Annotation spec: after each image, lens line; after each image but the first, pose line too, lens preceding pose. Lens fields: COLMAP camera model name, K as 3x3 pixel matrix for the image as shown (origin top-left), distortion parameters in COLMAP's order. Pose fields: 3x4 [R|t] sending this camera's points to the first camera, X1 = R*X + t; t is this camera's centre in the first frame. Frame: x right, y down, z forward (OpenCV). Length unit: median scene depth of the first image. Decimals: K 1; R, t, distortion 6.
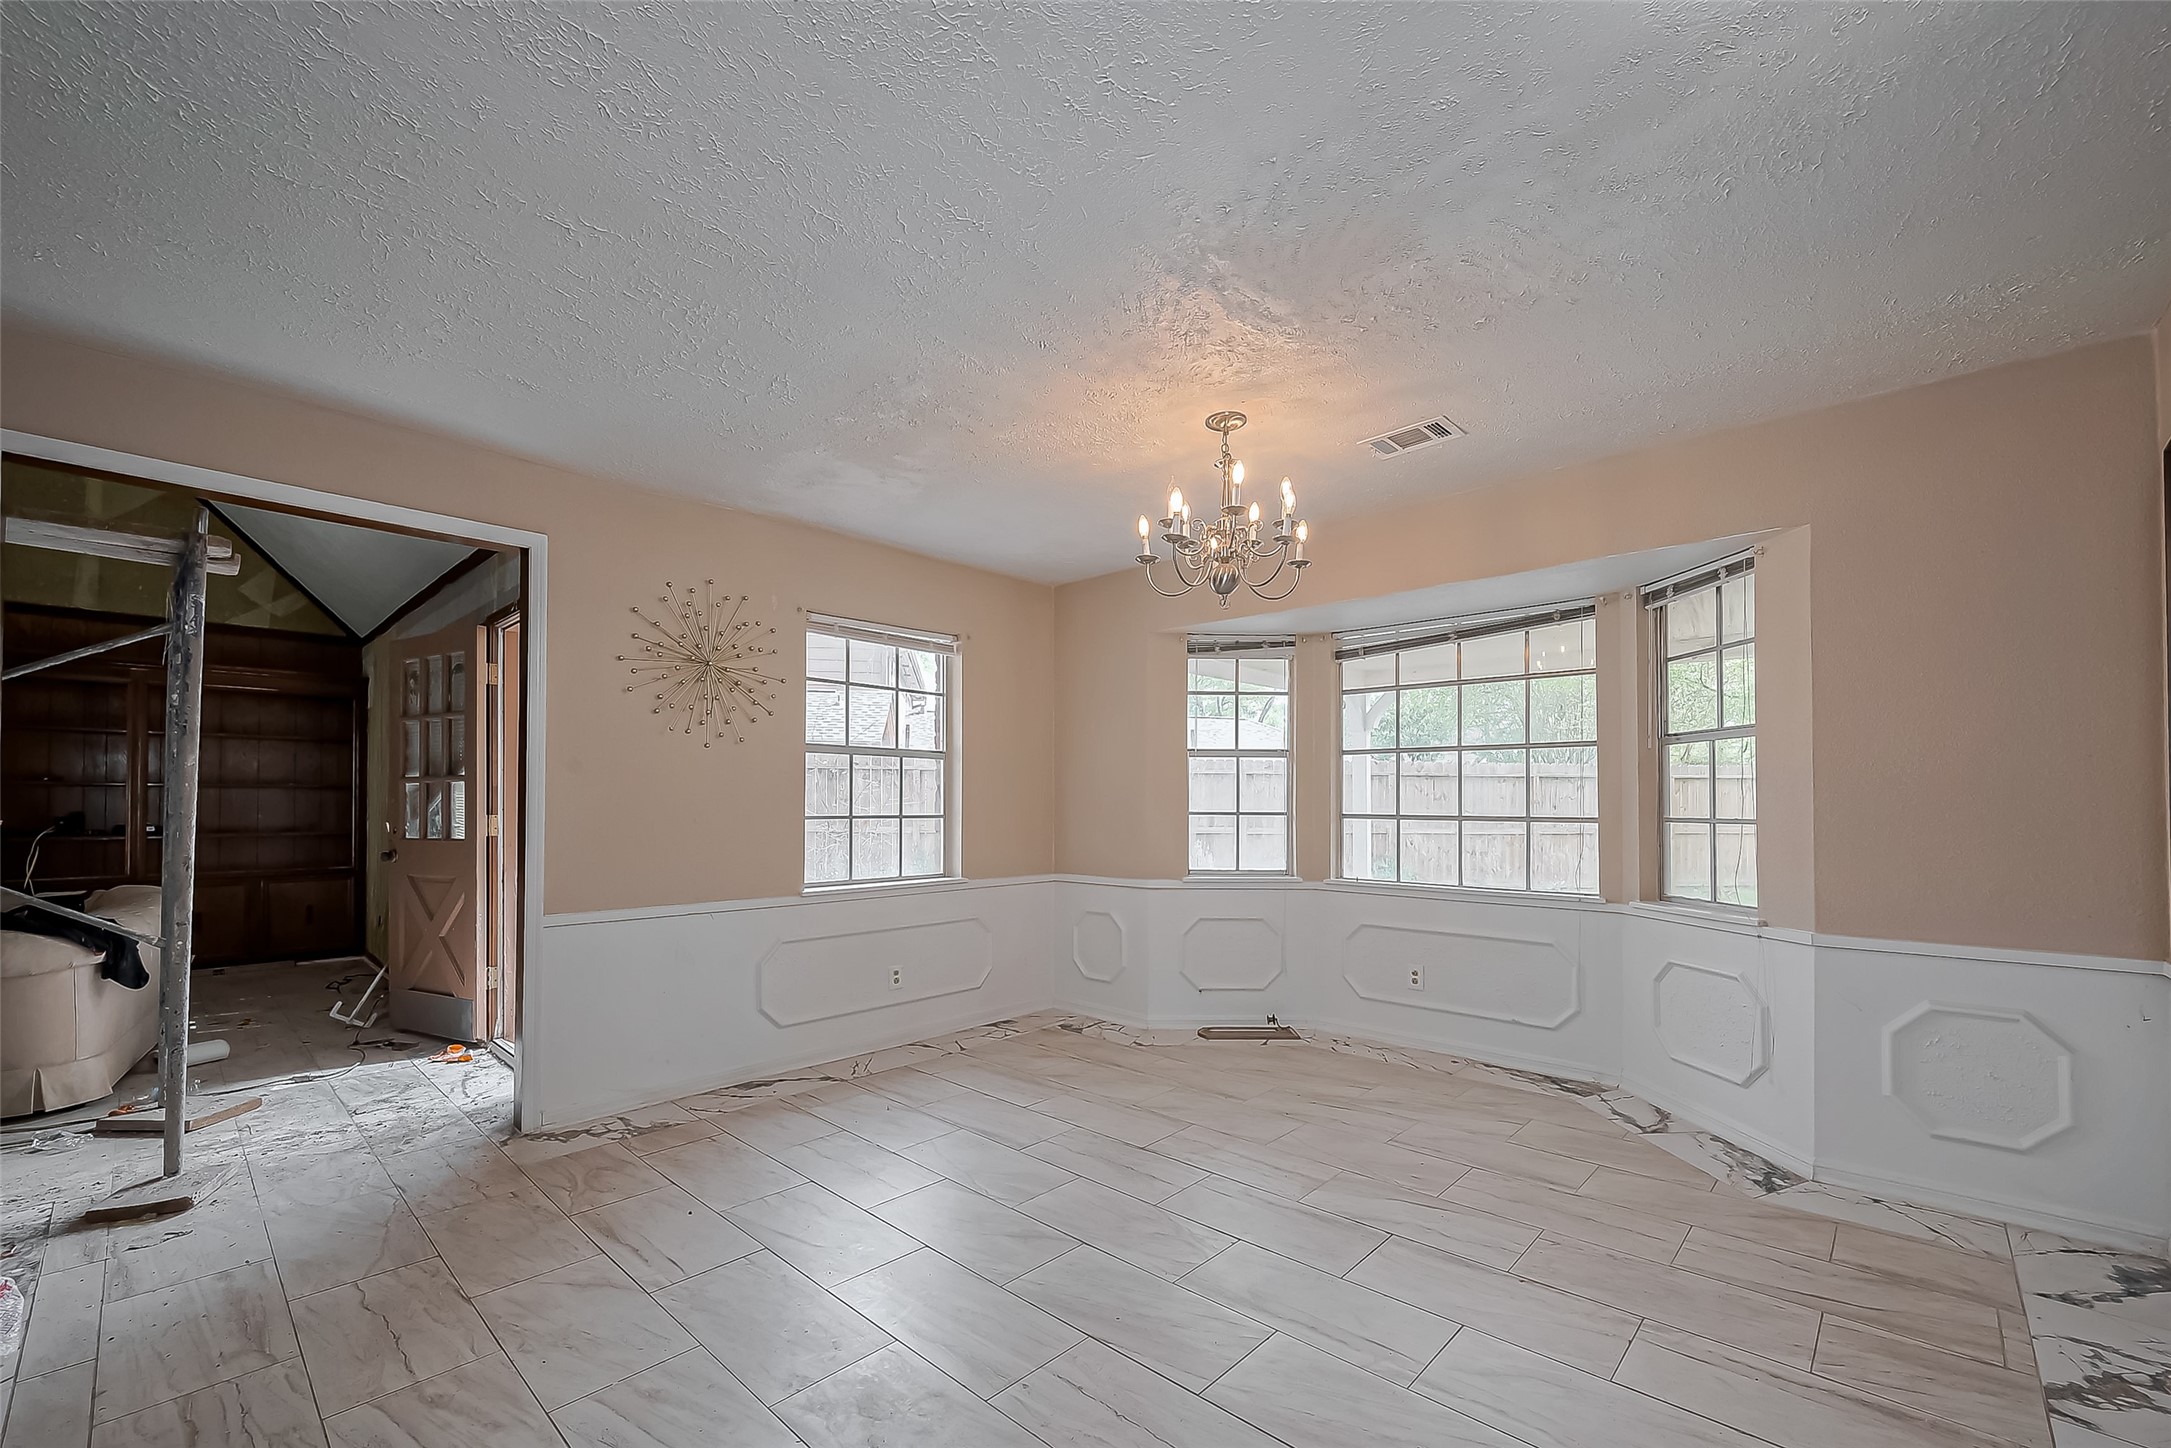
lens RADIAL K [[891.6, 0, 1074.2], [0, 891.6, 782.6], [0, 0, 1]] dist [0.000523, -0.000138]
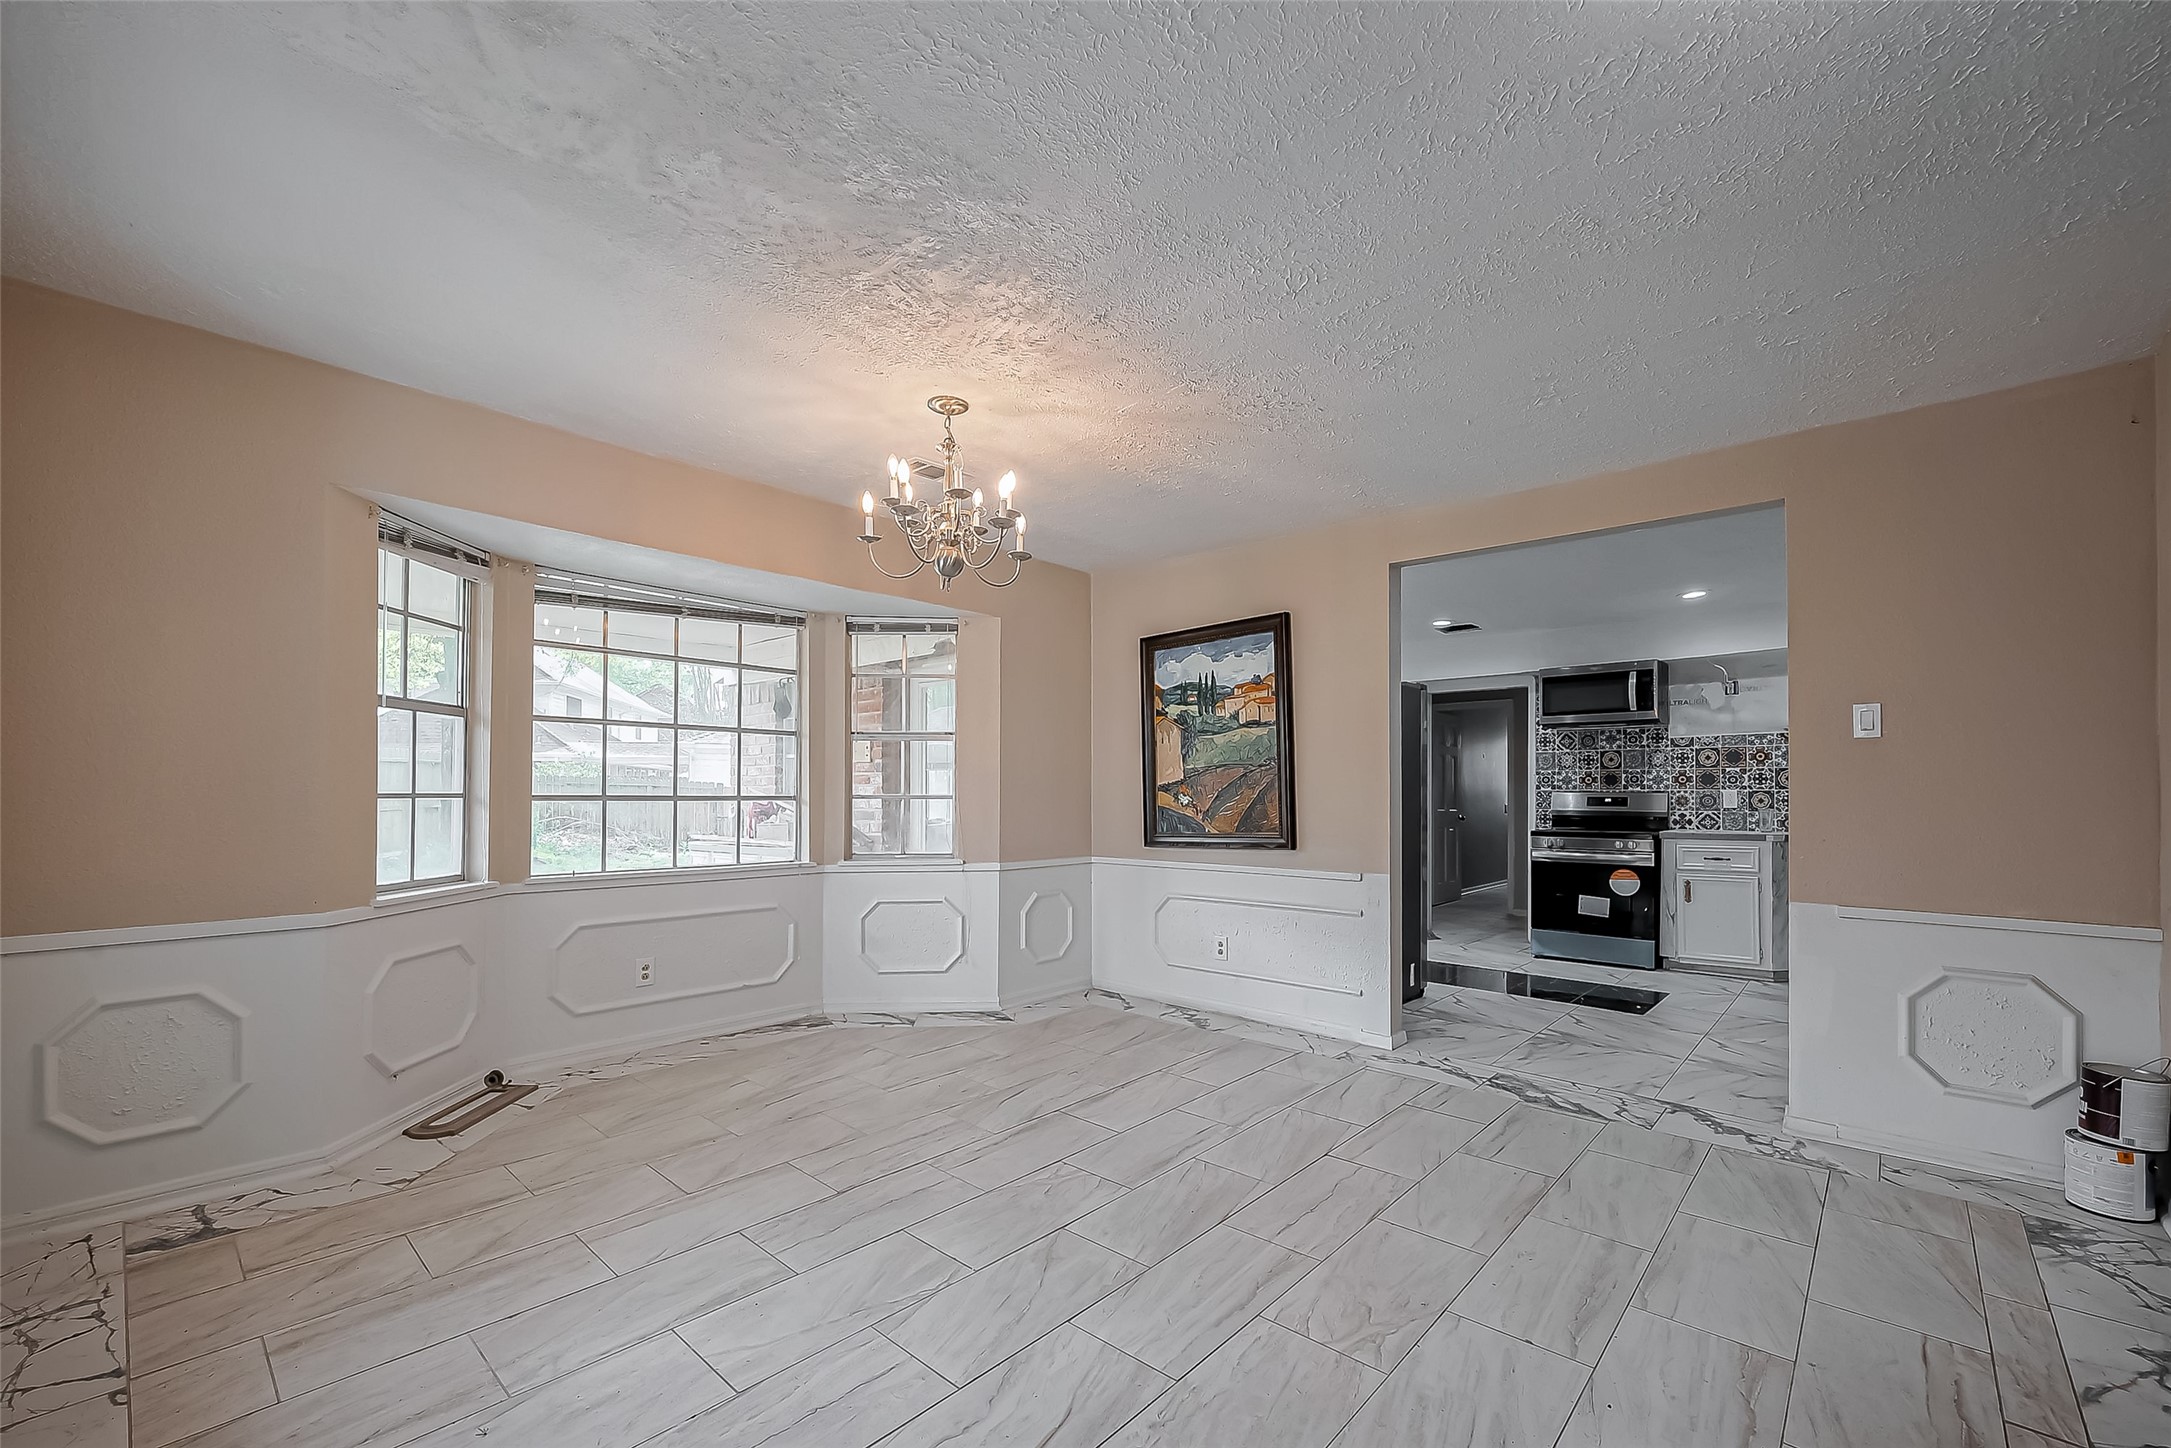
lens RADIAL K [[912.4, 0, 1092.0], [0, 912.4, 772.1], [0, 0, 1]] dist [-0.001453, 0.000067]
pose [[-0.040221, 0.017912, 0.999030, -0.670452], [-0.030215, 0.999360, -0.019135, 0.019211], [-0.998734, -0.030955, -0.039654, 0.678259]]
